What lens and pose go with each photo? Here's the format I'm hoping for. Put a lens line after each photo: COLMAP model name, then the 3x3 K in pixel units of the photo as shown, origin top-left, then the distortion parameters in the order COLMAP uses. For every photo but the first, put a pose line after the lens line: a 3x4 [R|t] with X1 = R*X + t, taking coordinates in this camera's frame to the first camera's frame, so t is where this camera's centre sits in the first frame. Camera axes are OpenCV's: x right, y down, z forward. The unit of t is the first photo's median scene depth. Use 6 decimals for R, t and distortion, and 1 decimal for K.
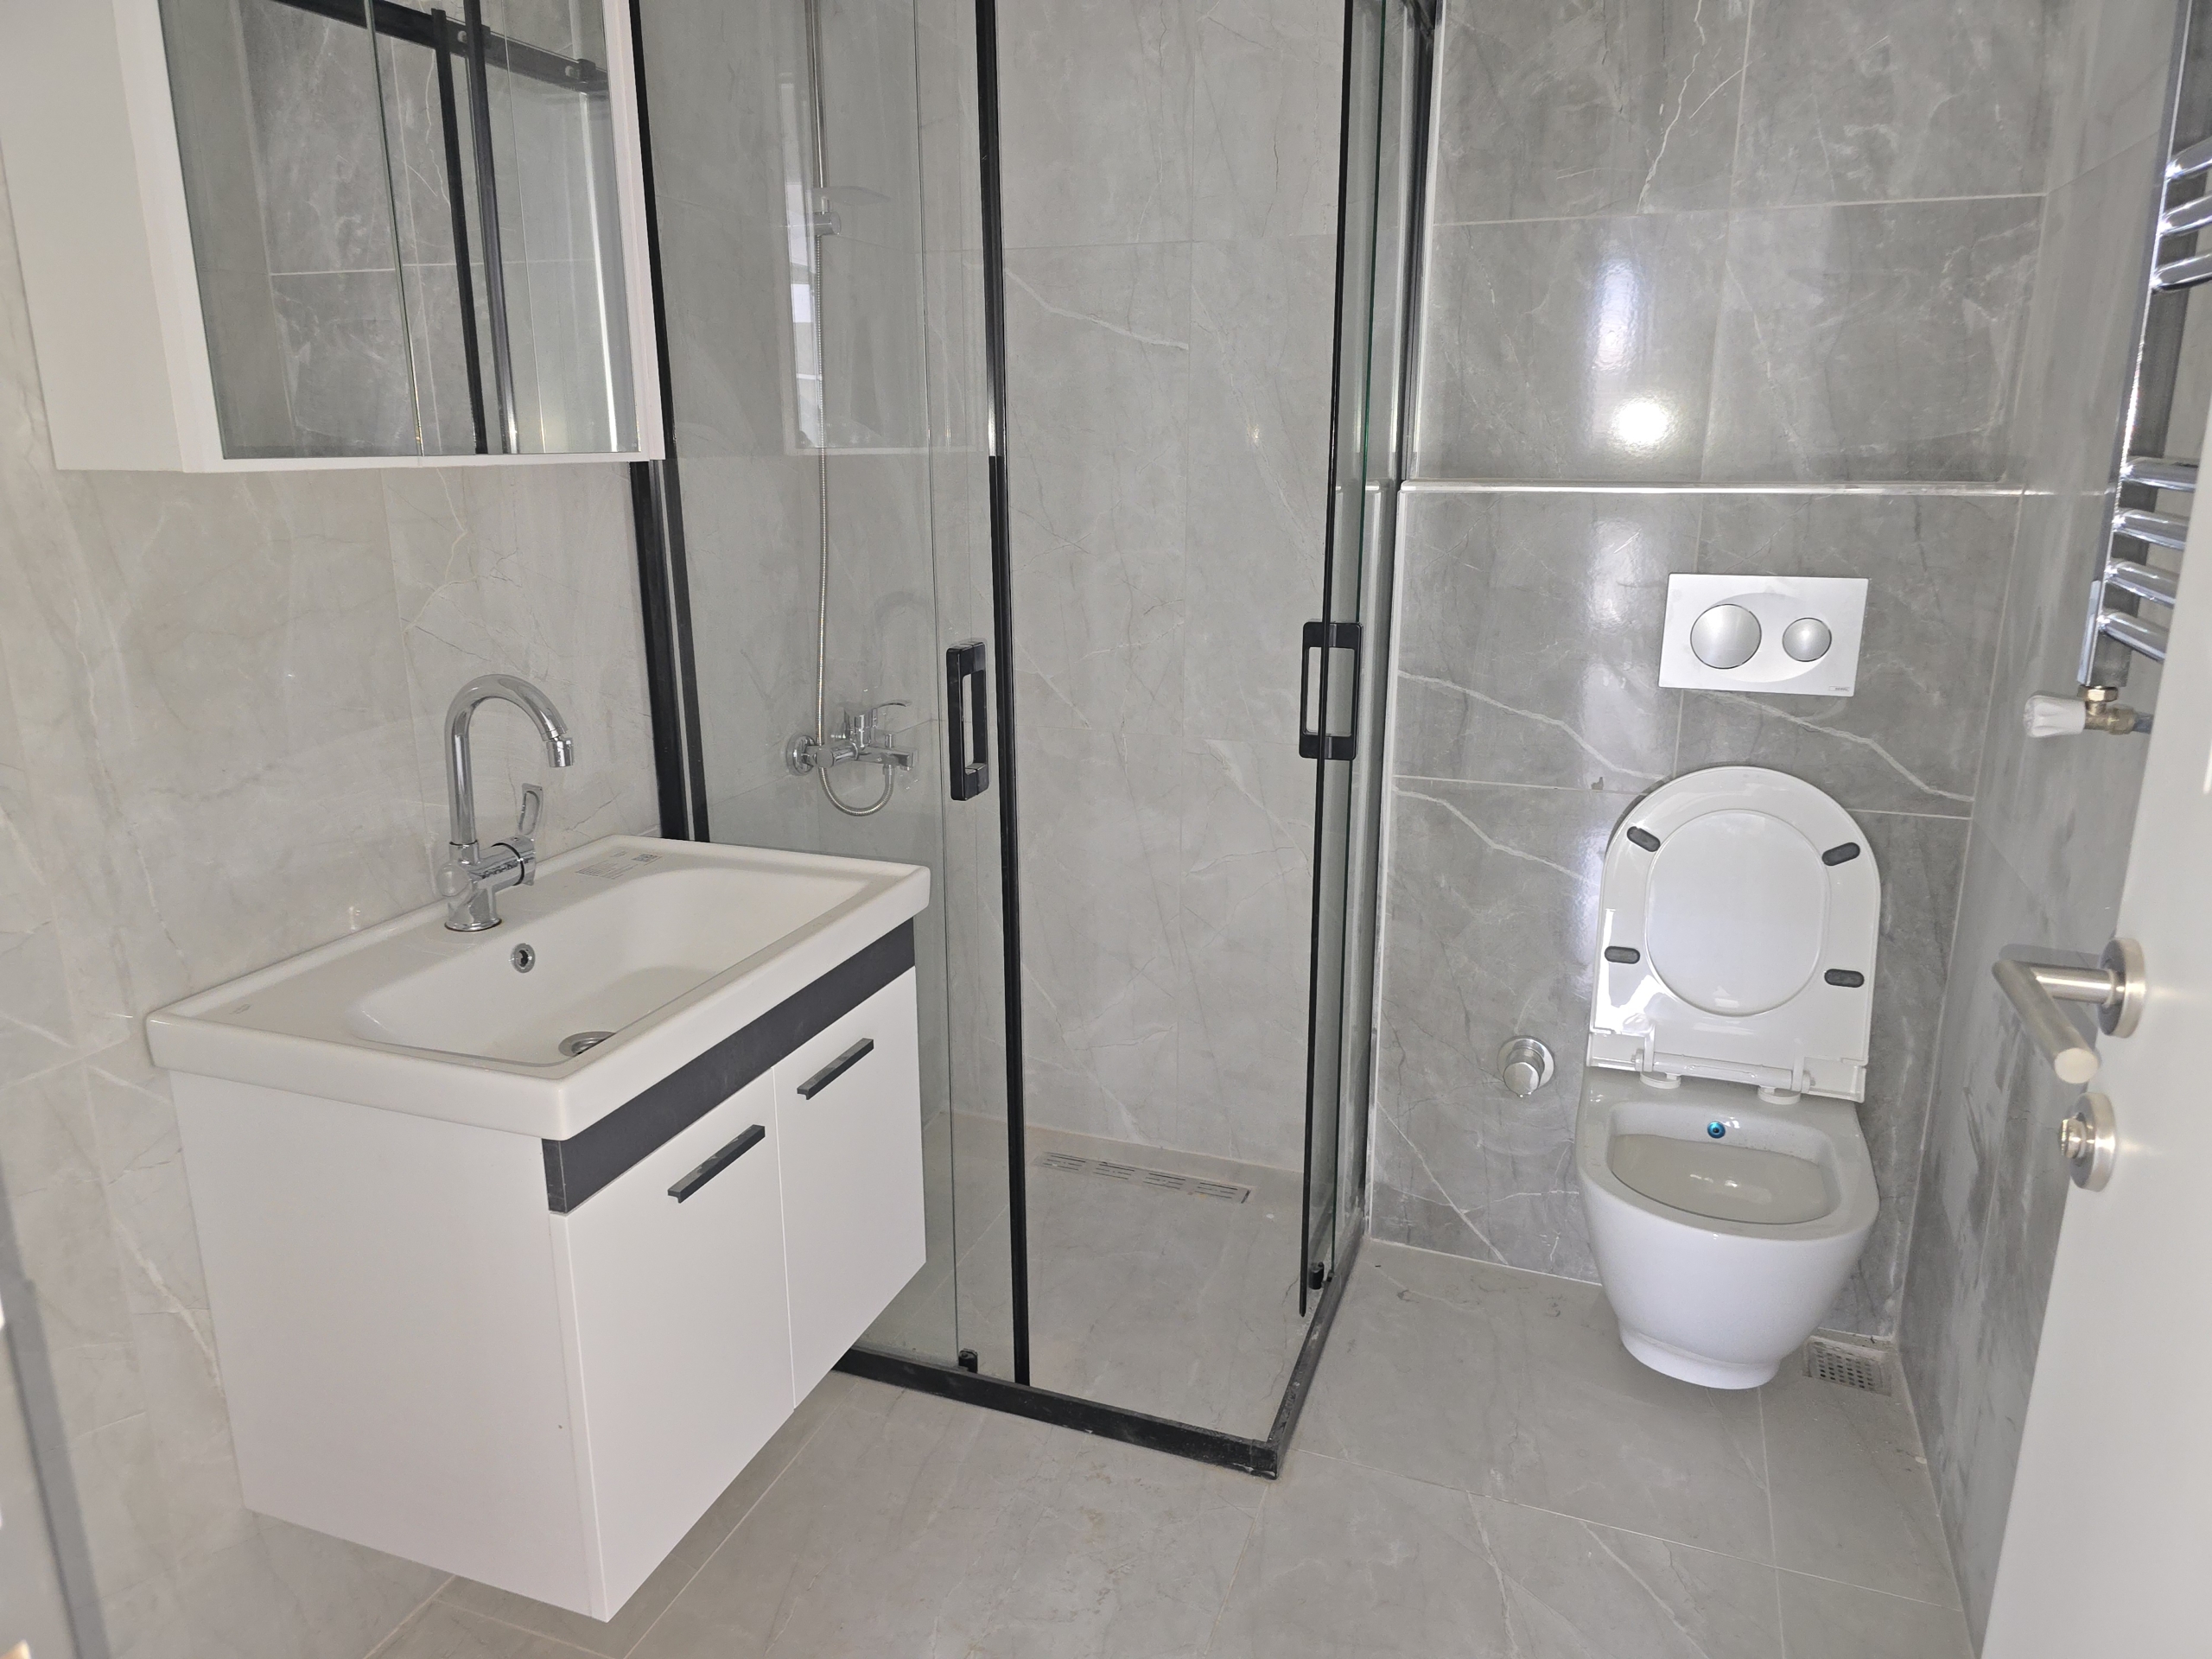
lens RADIAL K [[1483.2, 0, 1109.7], [0, 1483.2, 804.5], [0, 0, 1]] dist [0.071409, -0.064518]
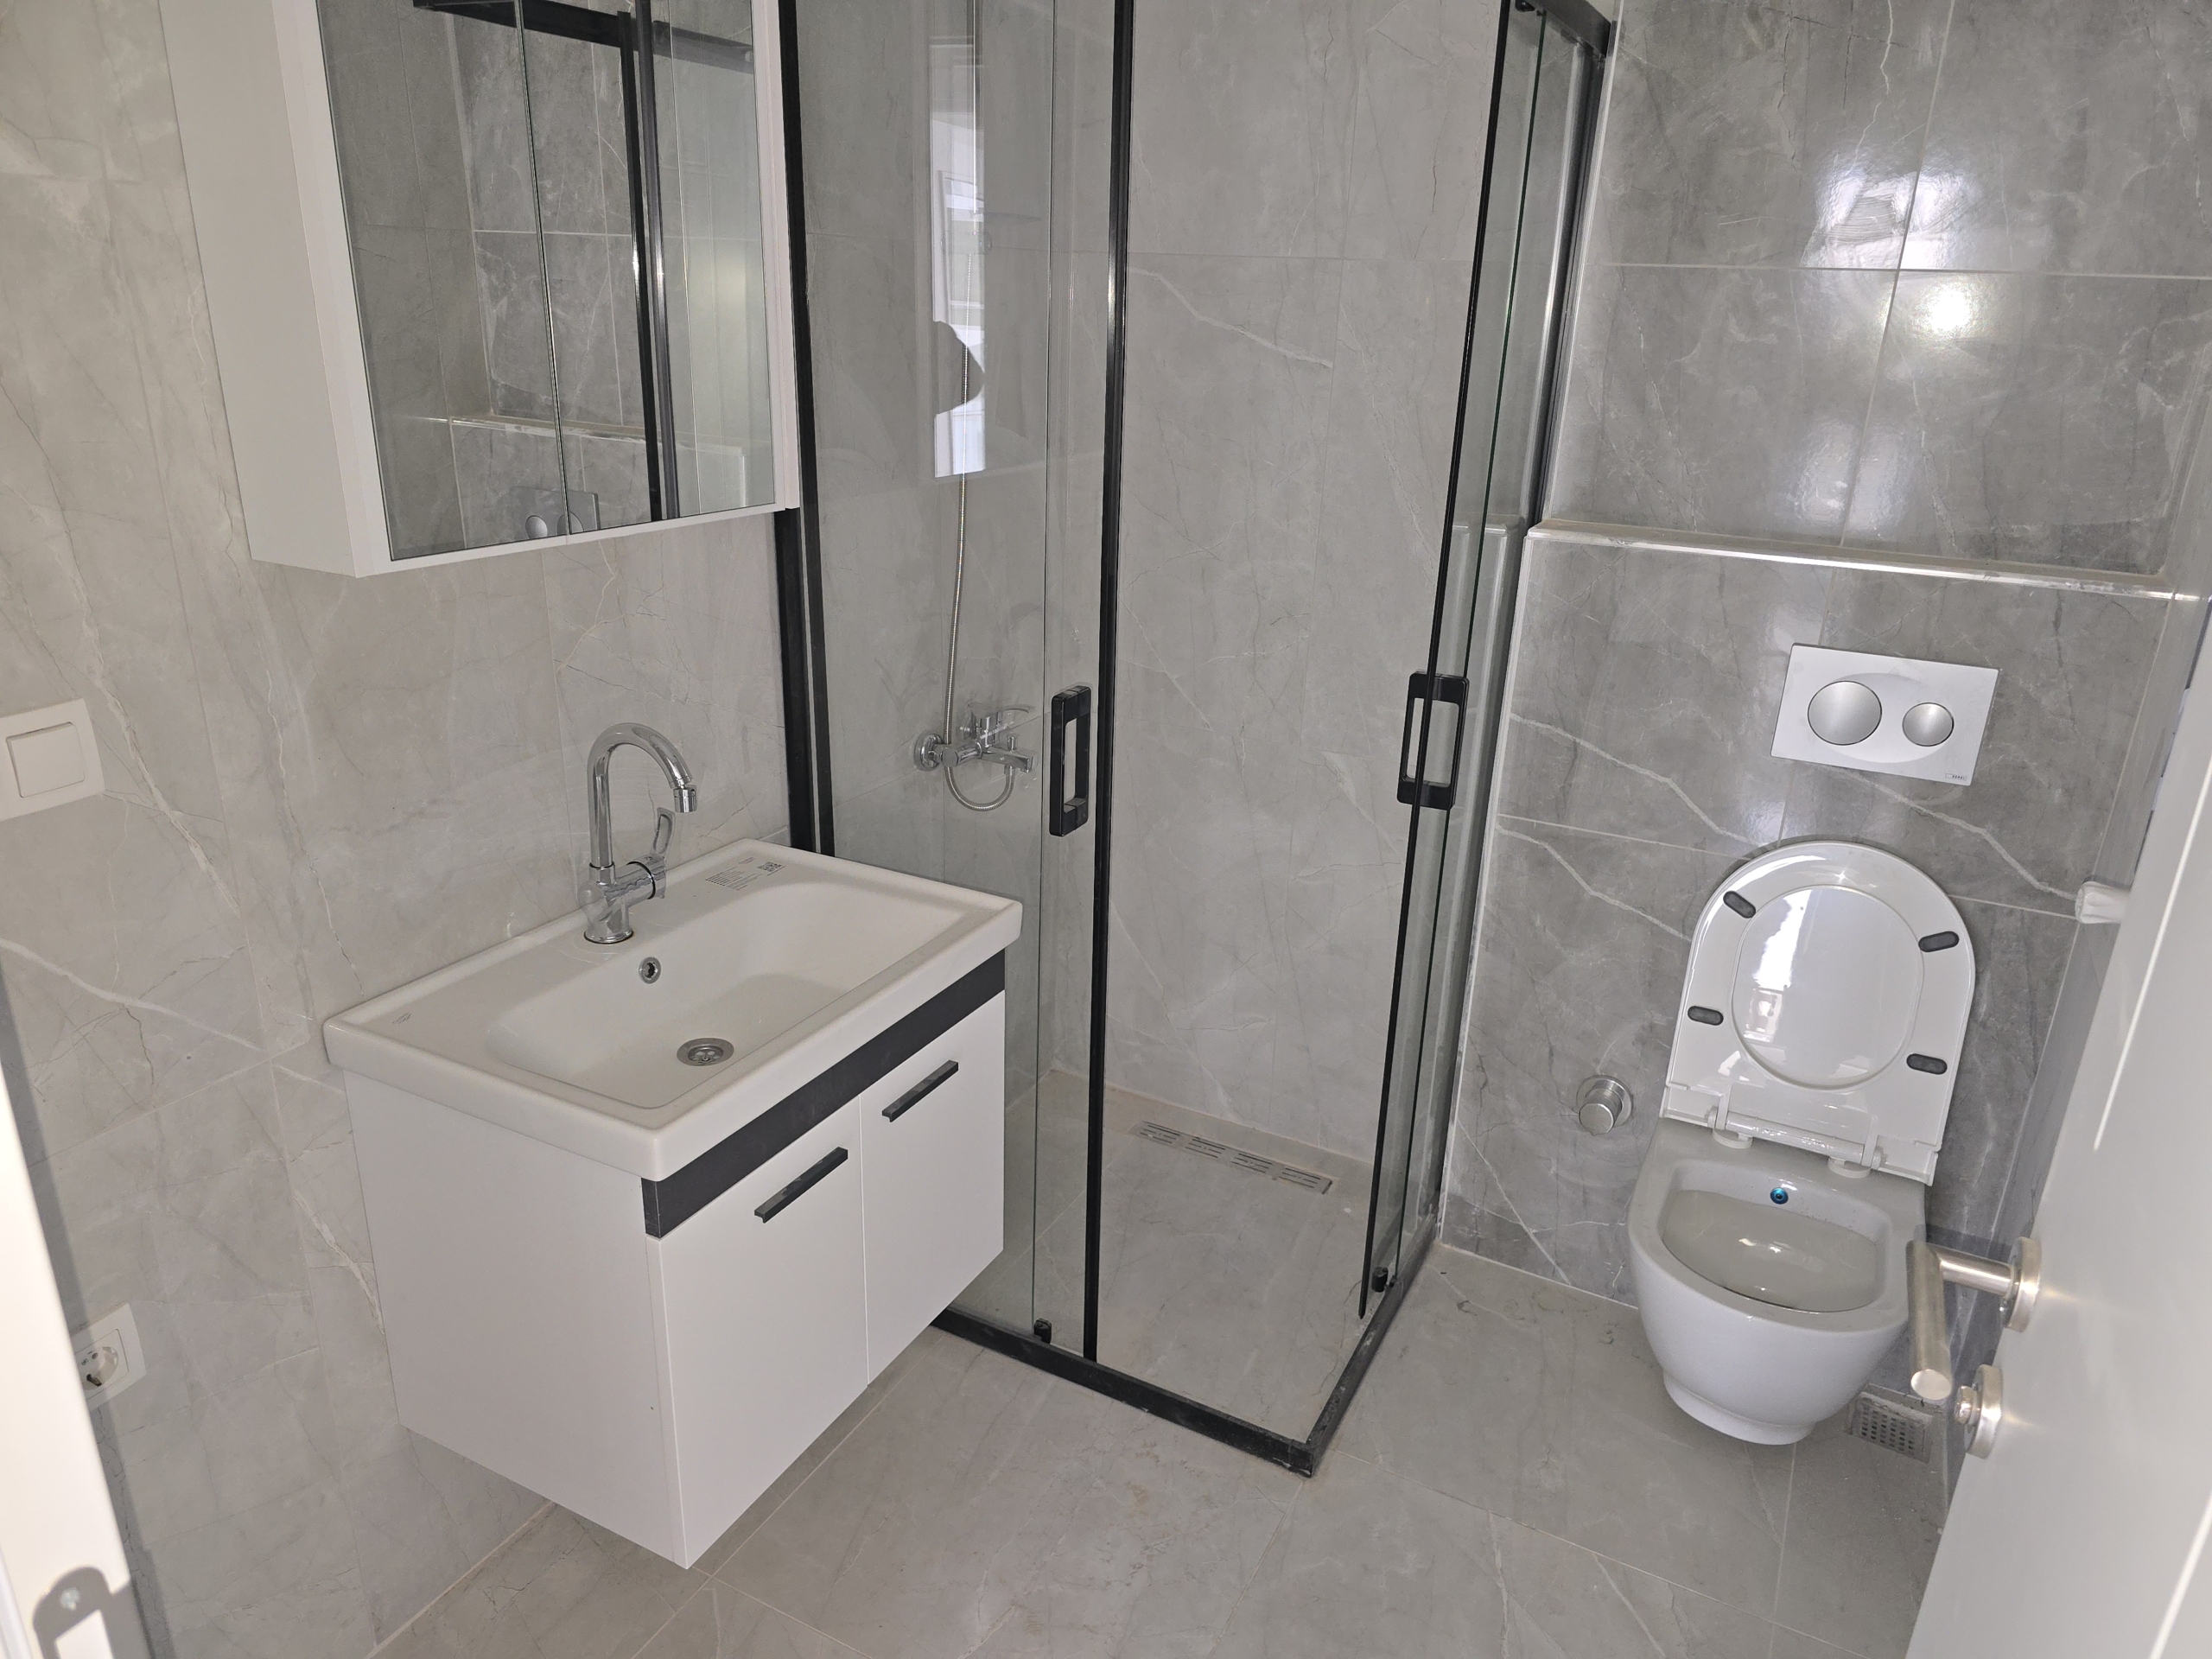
lens RADIAL K [[1479.9, 0, 1121.6], [0, 1479.9, 836.4], [0, 0, 1]] dist [0.068231, -0.059110]
pose [[0.991789, 0.077083, -0.102042, 0.046392], [-0.067118, 0.992948, 0.097724, -0.097122], [0.108855, -0.090073, 0.989968, -0.036683]]
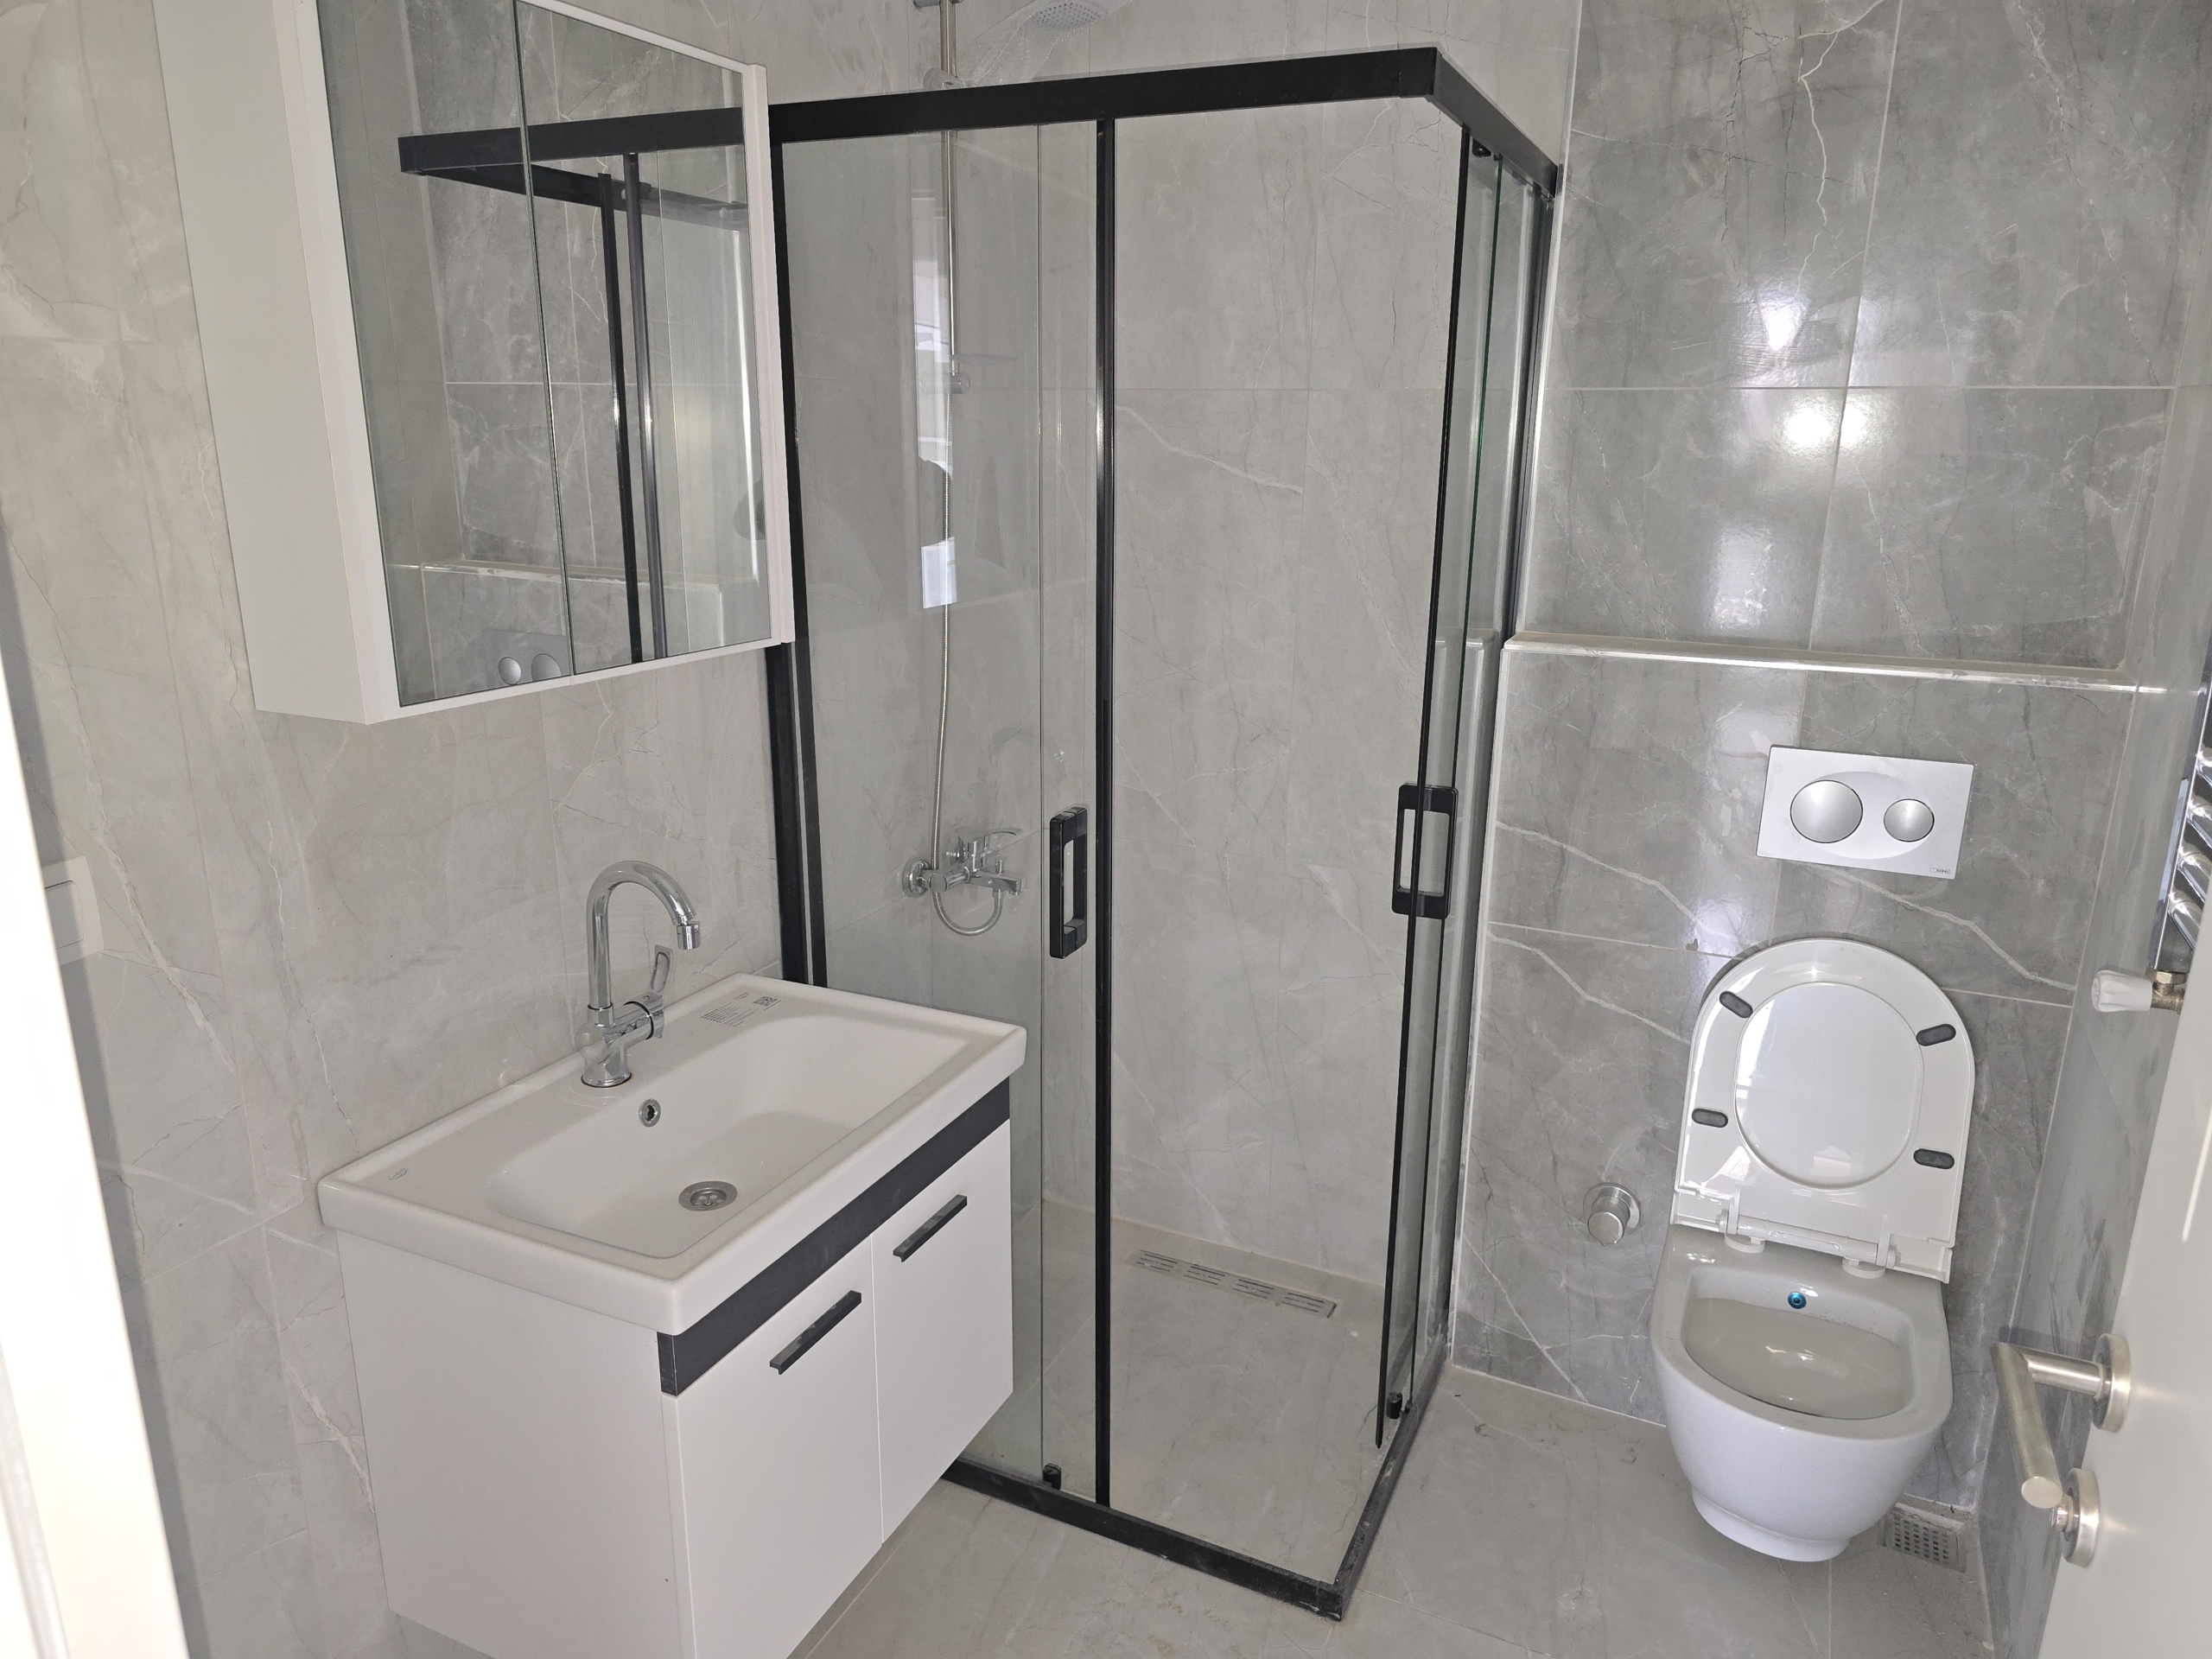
lens RADIAL K [[1481.0, 0, 1121.4], [0, 1481.0, 836.1], [0, 0, 1]] dist [0.068901, -0.062800]
pose [[0.996436, 0.035744, -0.076409, 0.018346], [-0.034651, 0.999278, 0.015581, -0.096081], [0.076911, -0.012877, 0.996955, -0.037092]]
